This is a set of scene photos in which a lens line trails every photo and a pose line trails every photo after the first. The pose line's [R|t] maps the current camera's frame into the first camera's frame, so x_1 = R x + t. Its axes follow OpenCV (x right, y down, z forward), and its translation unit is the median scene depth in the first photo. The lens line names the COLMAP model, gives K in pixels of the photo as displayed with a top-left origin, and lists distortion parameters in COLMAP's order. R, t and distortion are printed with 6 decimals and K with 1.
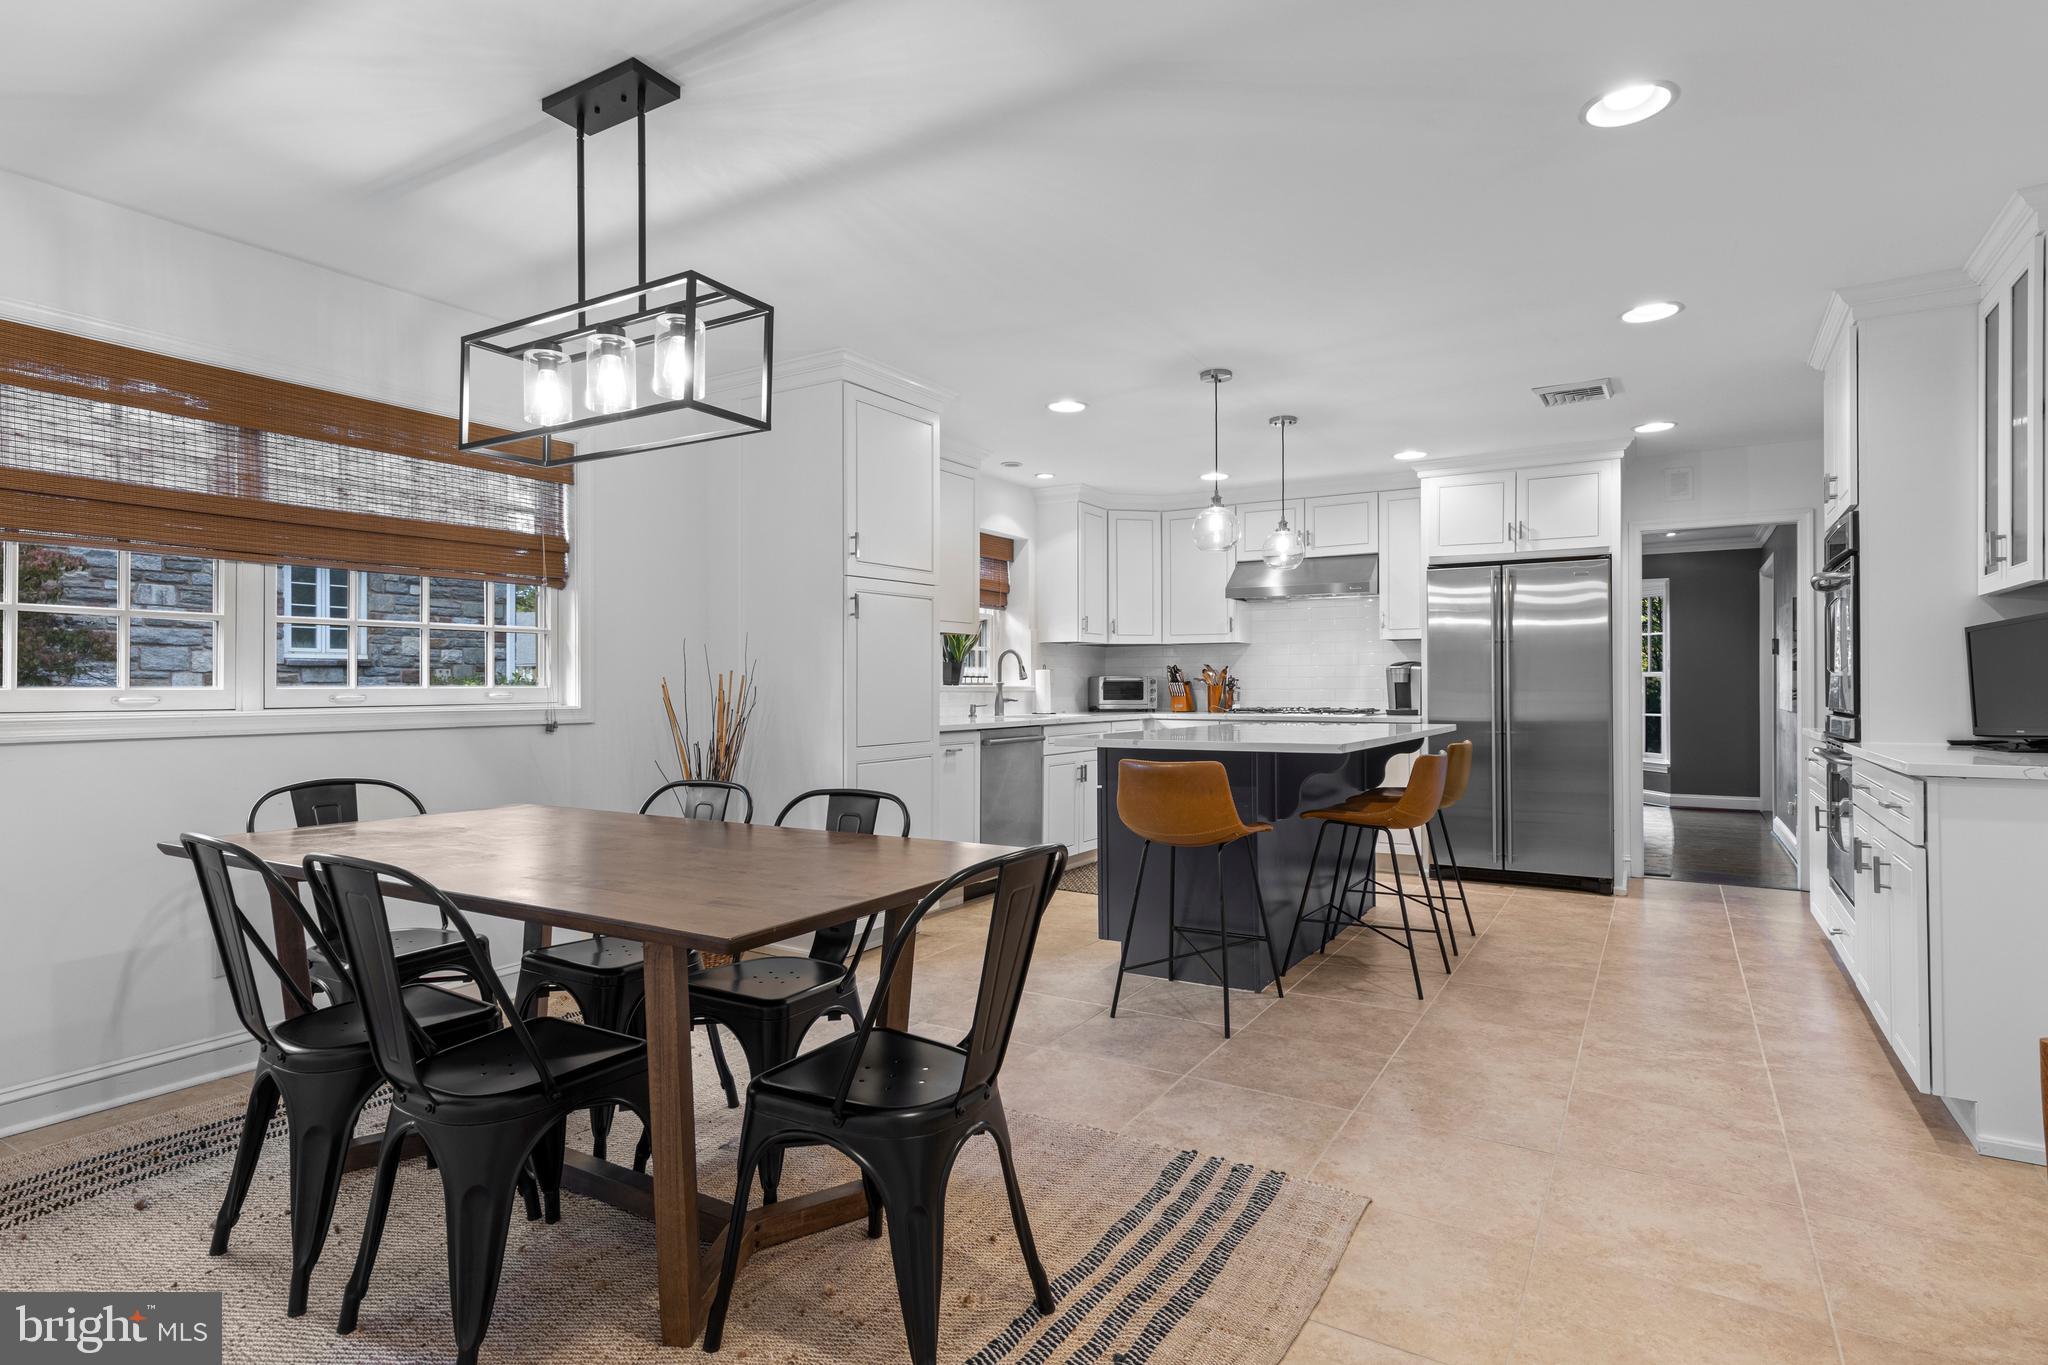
lens RADIAL K [[1049.2, 0, 1016.1], [0, 1049.2, 697.4], [0, 0, 1]] dist [0.015654, -0.004787]
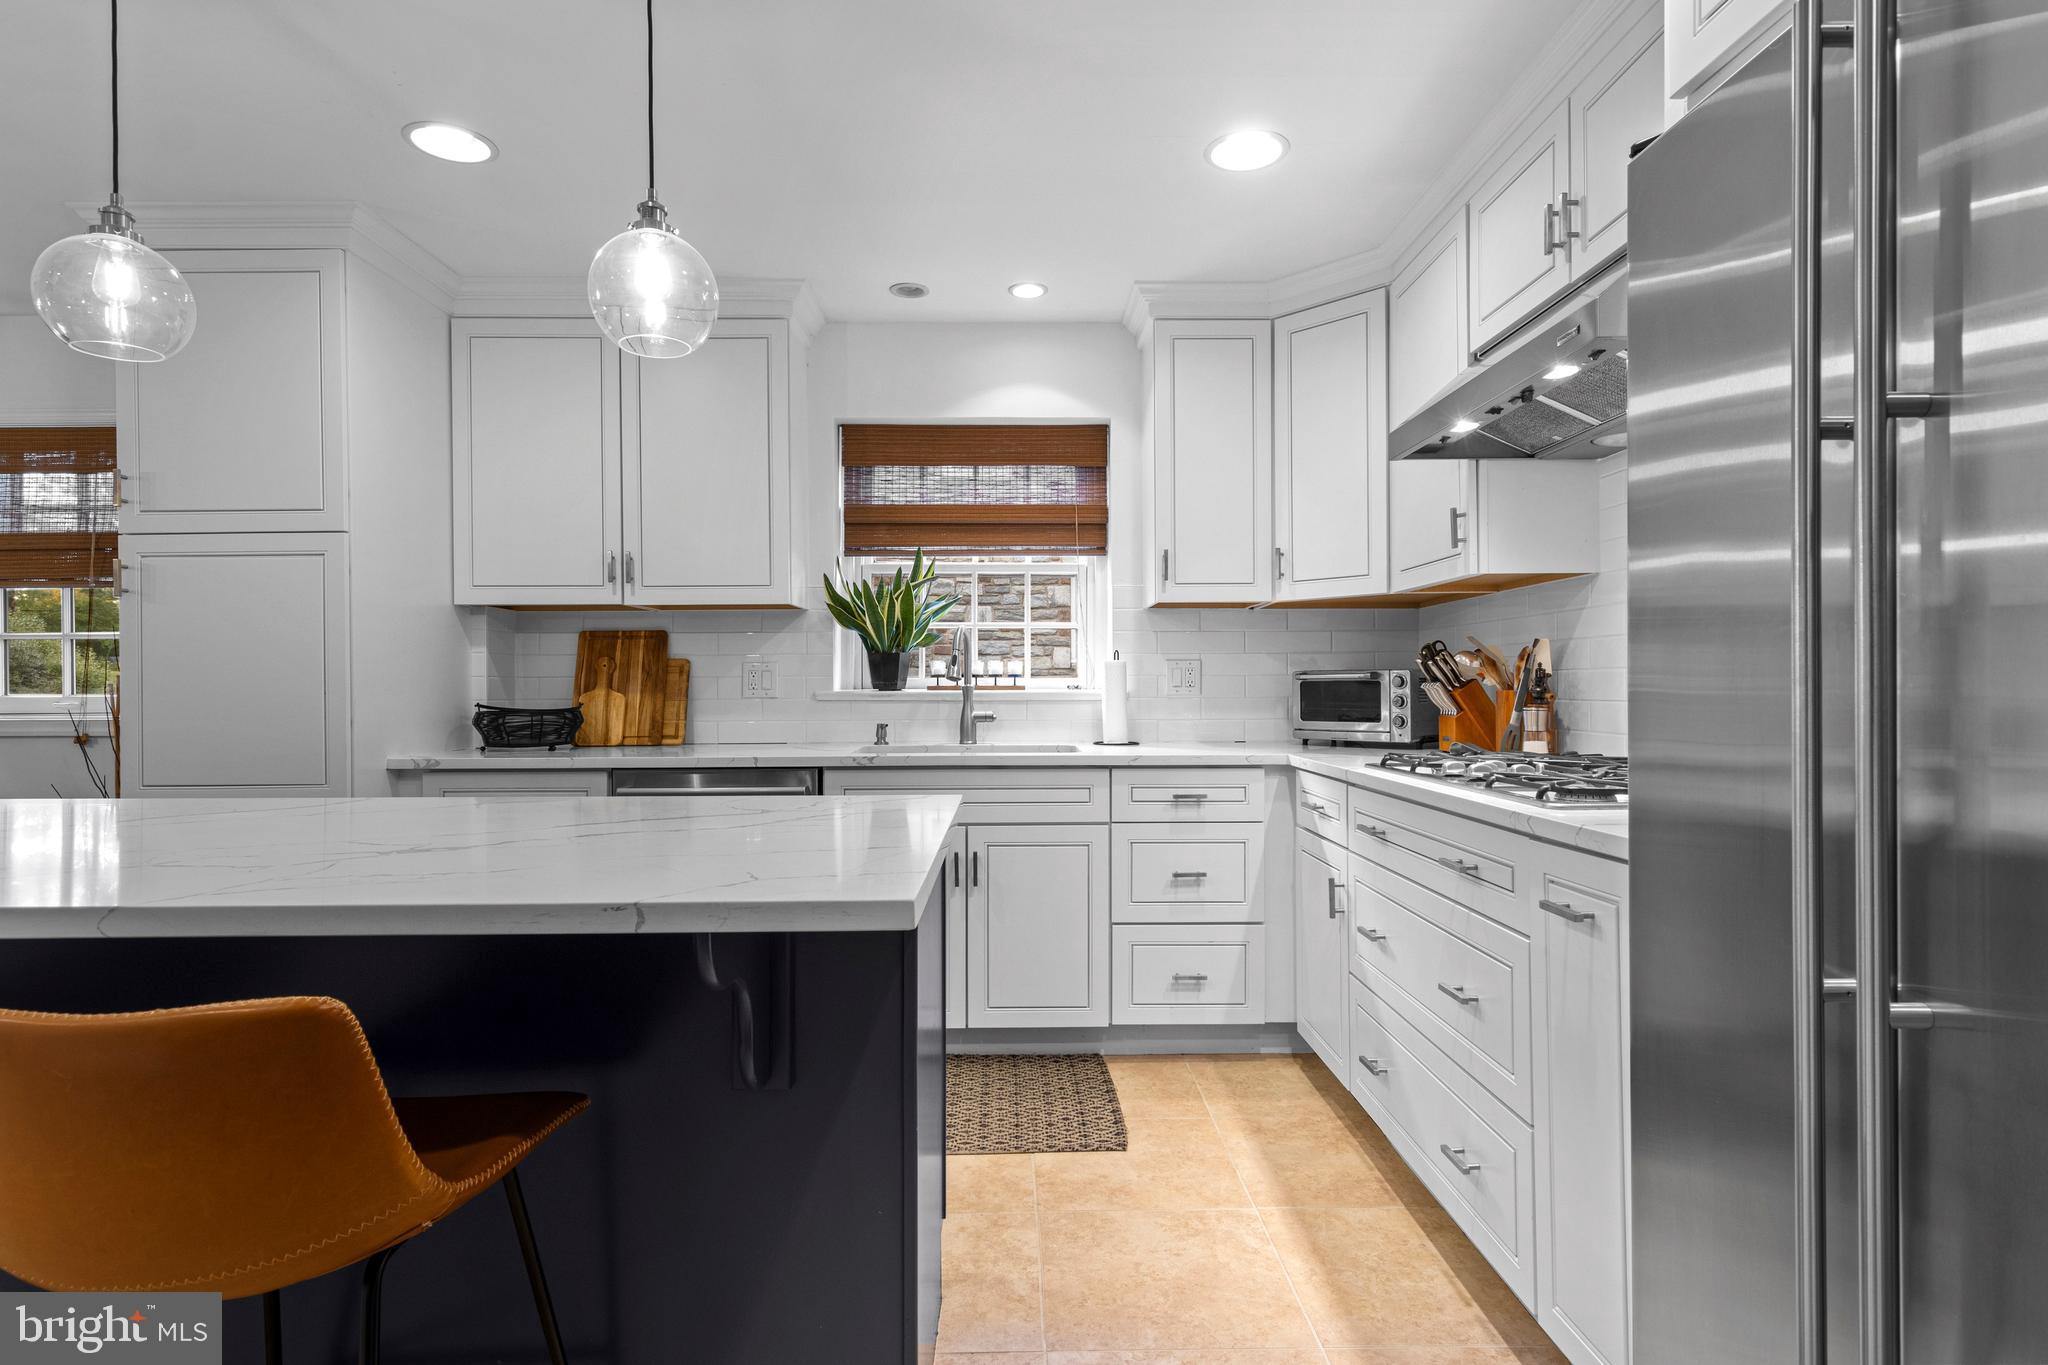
lens RADIAL K [[1049.2, 0, 1027.6], [0, 1049.2, 688.9], [0, 0, 1]] dist [0.015654, -0.004787]
pose [[0.536799, -0.000123, -0.843710, 0.703867], [-0.005870, 0.999975, -0.003880, -0.015242], [0.843690, 0.007035, 0.536785, 1.072779]]
